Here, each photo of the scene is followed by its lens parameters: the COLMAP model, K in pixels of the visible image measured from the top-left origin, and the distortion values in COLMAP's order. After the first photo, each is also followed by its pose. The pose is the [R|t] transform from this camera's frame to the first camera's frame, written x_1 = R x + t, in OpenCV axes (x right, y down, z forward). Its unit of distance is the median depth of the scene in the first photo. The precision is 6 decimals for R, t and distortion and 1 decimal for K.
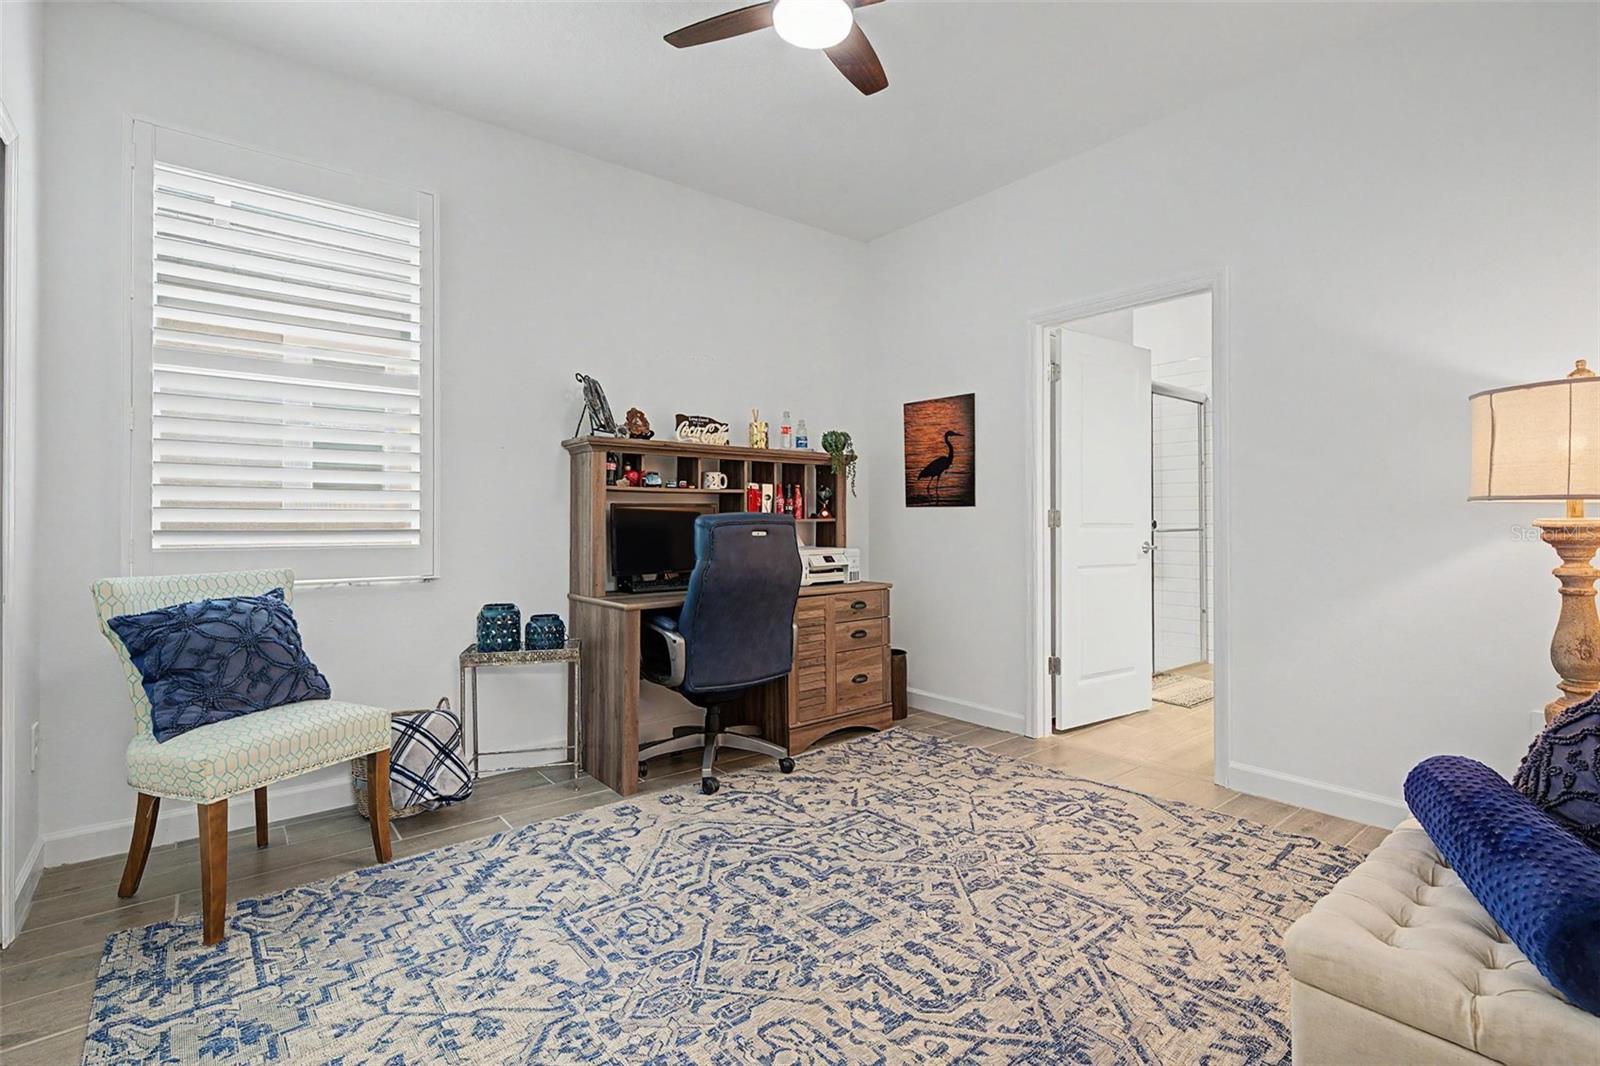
lens RADIAL K [[734.8, 0, 799.8], [0, 734.8, 520.6], [0, 0, 1]] dist [-0.000440, -0.000349]
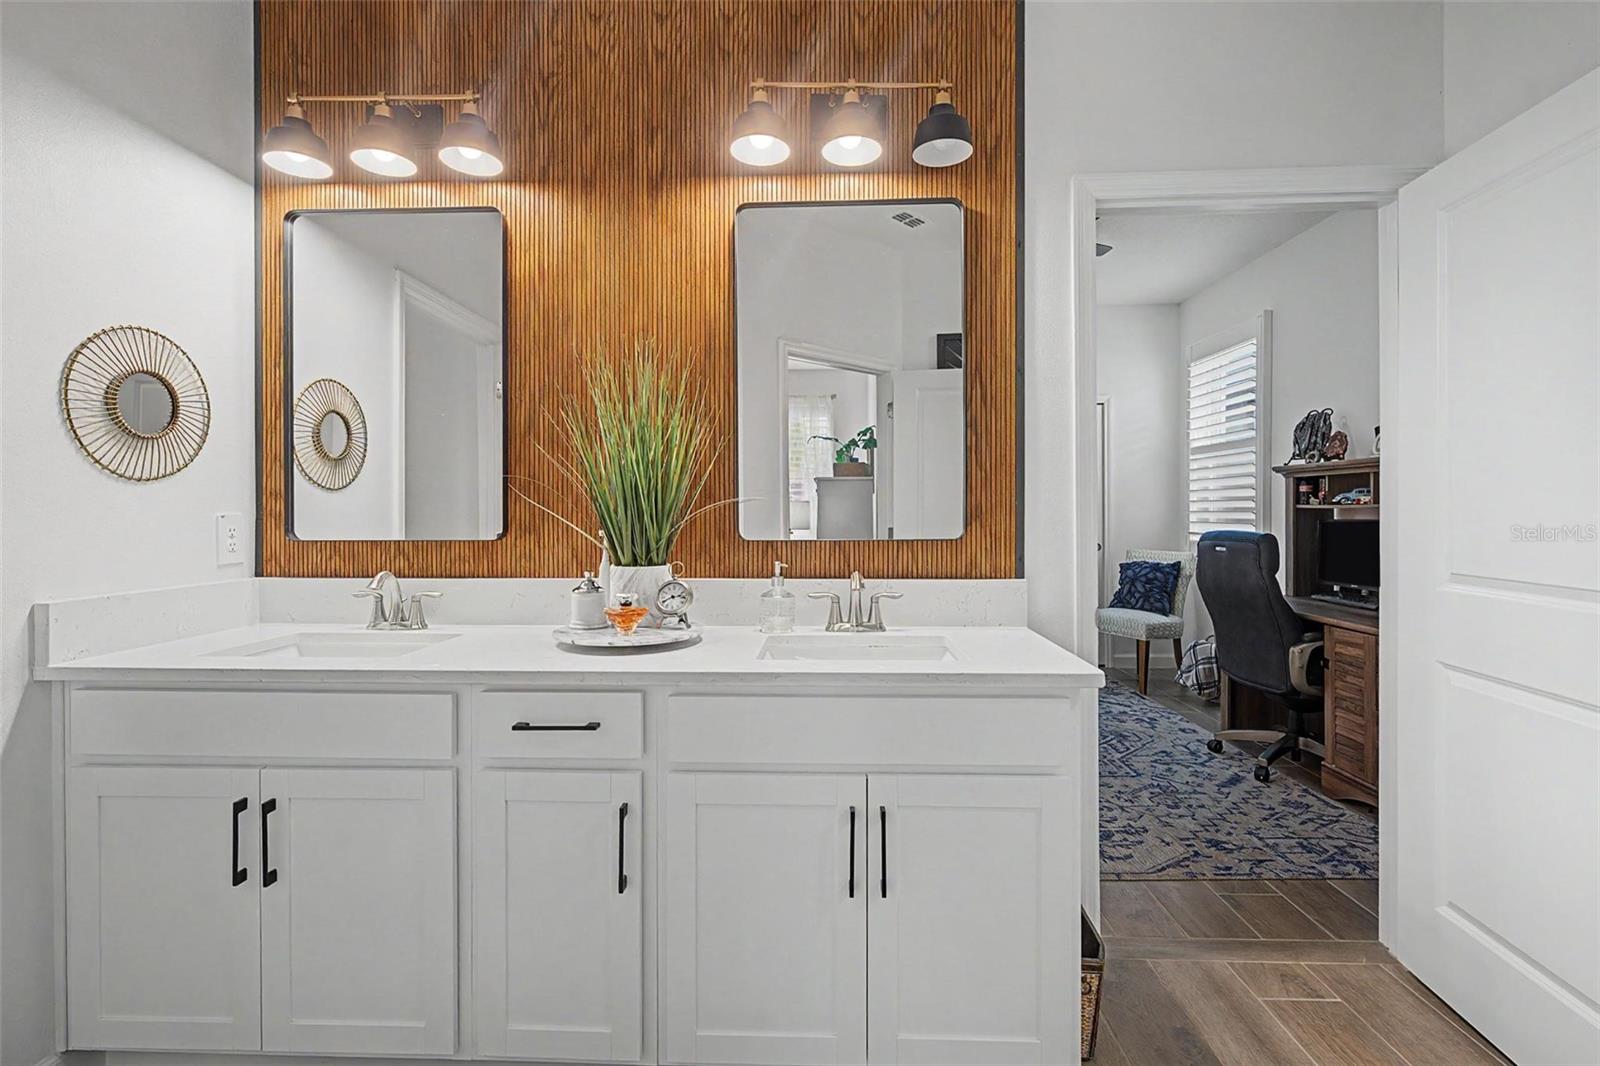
lens RADIAL K [[722.1, 0, 793.2], [0, 722.1, 506.4], [0, 0, 1]] dist [-0.001569, -0.000205]
pose [[-0.659142, -0.001742, -0.752016, 1.248042], [0.006104, 0.999952, -0.007666, -0.043639], [0.751994, -0.009644, -0.659100, 1.237198]]
